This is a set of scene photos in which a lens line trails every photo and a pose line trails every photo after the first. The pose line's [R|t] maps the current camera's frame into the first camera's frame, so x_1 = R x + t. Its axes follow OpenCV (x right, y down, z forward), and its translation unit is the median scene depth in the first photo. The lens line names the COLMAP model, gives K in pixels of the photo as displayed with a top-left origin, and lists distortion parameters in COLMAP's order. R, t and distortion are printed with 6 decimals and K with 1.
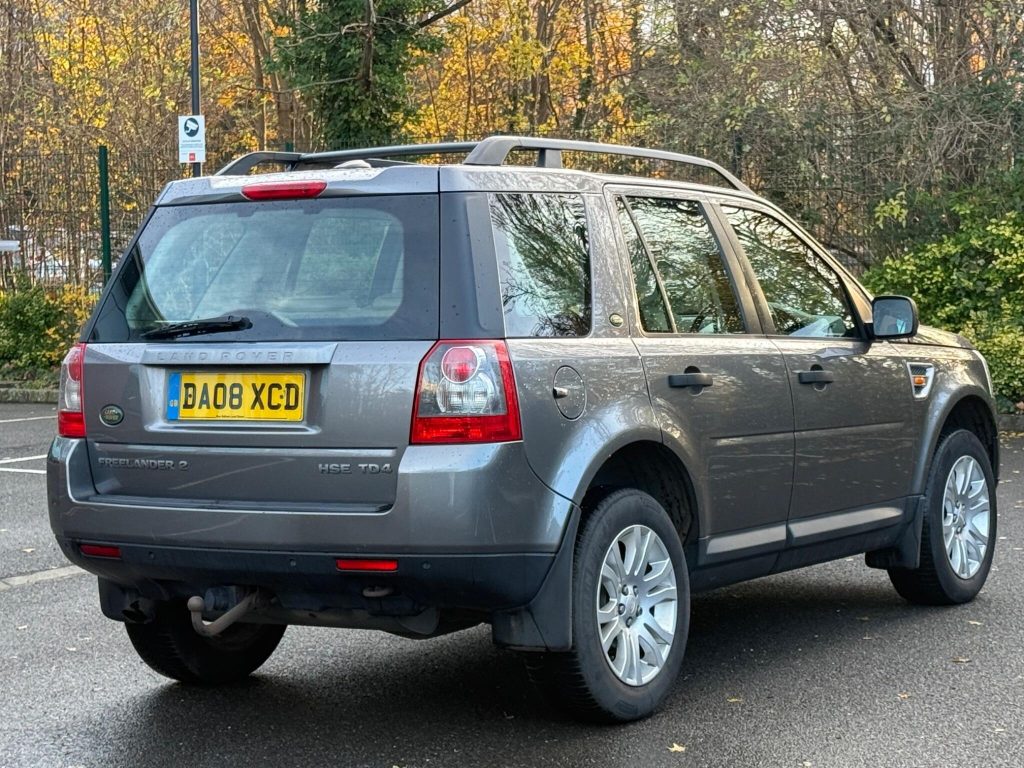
lens RADIAL K [[2686.6, 0, 512.0], [0, 2686.6, 384.0], [0, 0, 1]] dist [0.035237, -1.063704]
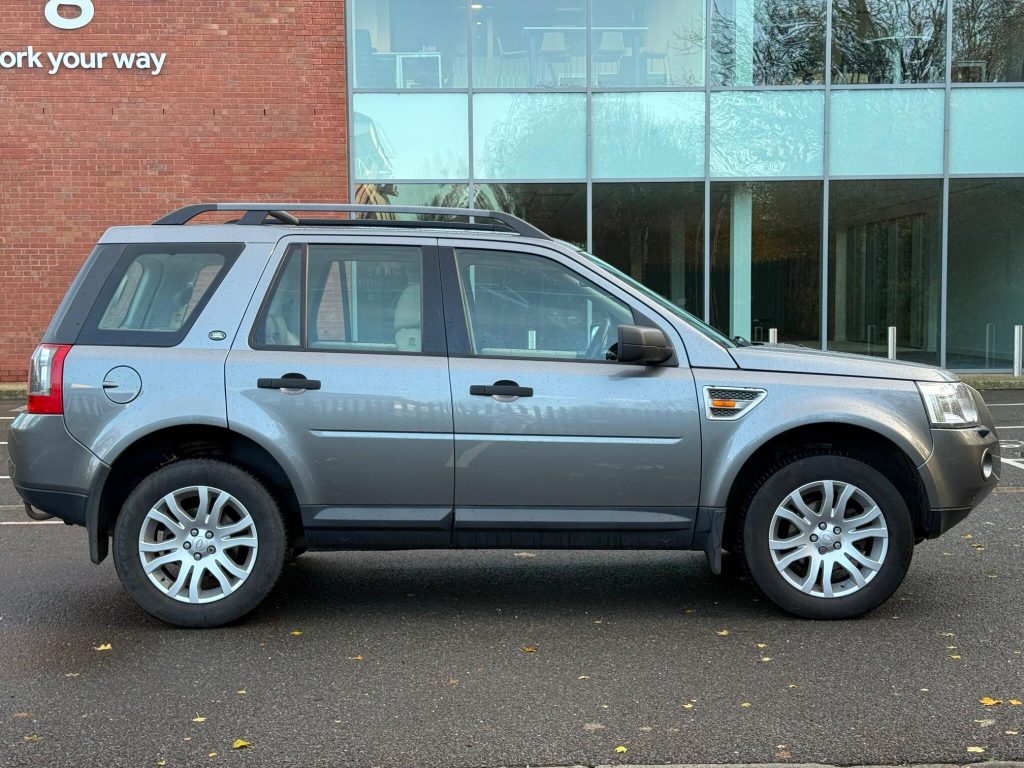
lens RADIAL K [[1387.9, 0, 491.2], [0, 1387.9, 383.2], [0, 0, 1]] dist [0.156038, -0.324361]
pose [[0.500196, 0.077408, -0.862445, 0.727636], [-0.043862, 0.996983, 0.064044, -0.051618], [0.864800, 0.005794, 0.502082, 0.772327]]
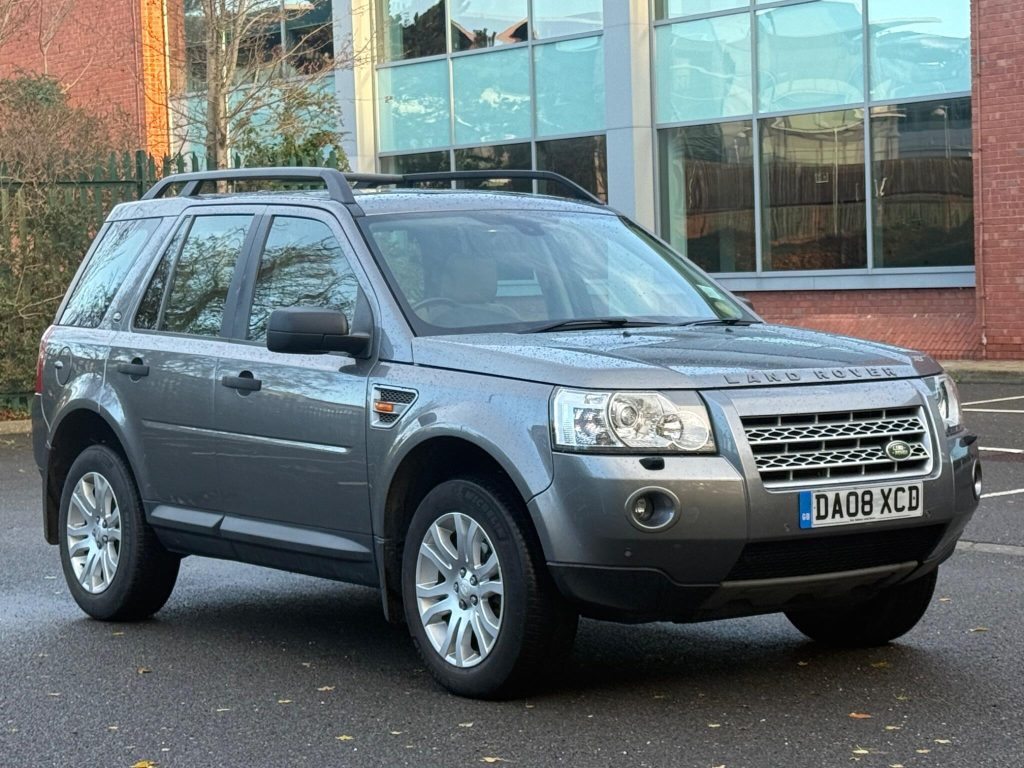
lens RADIAL K [[2244.0, 0, 512.0], [0, 2244.0, 384.0], [0, 0, 1]] dist [0.067119, -0.068393]
pose [[-0.385234, 0.089233, -0.918494, 0.981647], [0.006675, 0.995557, 0.093920, -0.094099], [0.922795, 0.030050, -0.384118, 1.614231]]
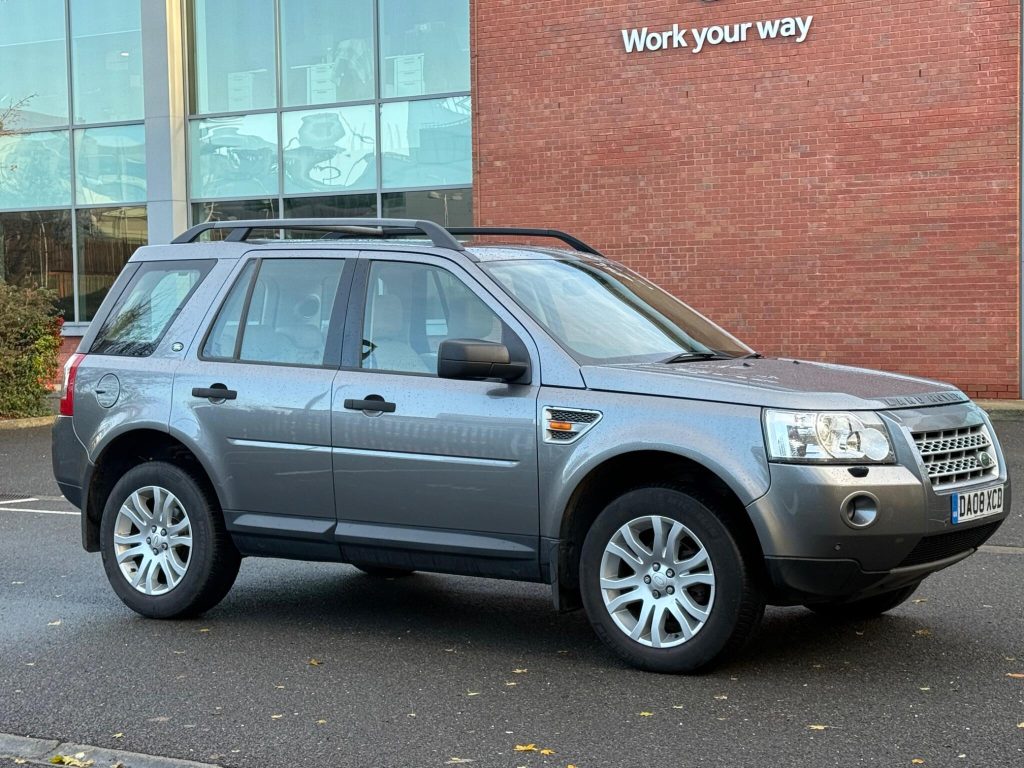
lens RADIAL K [[1735.6, 0, 512.0], [0, 1735.6, 384.0], [0, 0, 1]] dist [0.111564, 0.048698]
pose [[-0.059700, 0.074275, -0.995449, 0.980583], [-0.025663, 0.996784, 0.075914, -0.081043], [0.997886, 0.030078, -0.057601, 1.248425]]
